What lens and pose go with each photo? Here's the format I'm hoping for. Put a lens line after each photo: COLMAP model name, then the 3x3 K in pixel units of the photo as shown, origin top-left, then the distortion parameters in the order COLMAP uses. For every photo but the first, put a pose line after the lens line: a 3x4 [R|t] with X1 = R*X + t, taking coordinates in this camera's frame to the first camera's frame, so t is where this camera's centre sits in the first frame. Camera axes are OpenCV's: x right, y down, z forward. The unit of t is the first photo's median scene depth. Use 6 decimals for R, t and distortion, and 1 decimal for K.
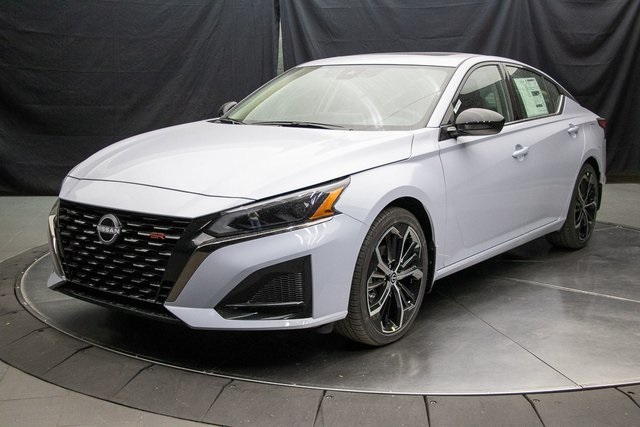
lens RADIAL K [[820.5, 0, 320.0], [0, 820.5, 213.5], [0, 0, 1]] dist [0.014483, 0.049072]
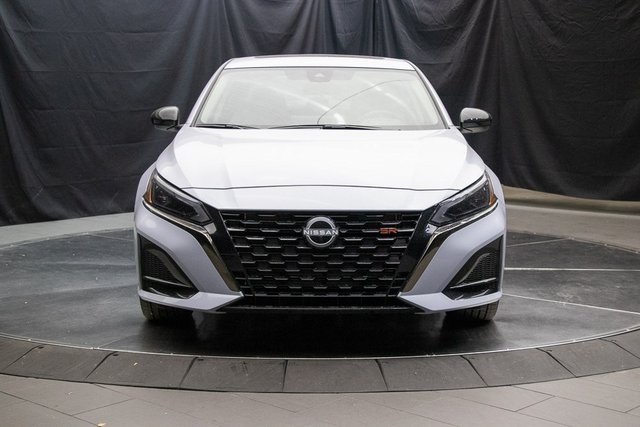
lens RADIAL K [[1118.6, 0, 332.8], [0, 1118.6, 214.9], [0, 0, 1]] dist [0.023132, 1.595608]
pose [[0.771551, -0.072868, 0.631981, -1.113476], [0.099221, 0.995045, -0.006404, 0.008706], [-0.628383, 0.067647, 0.774958, -0.059325]]
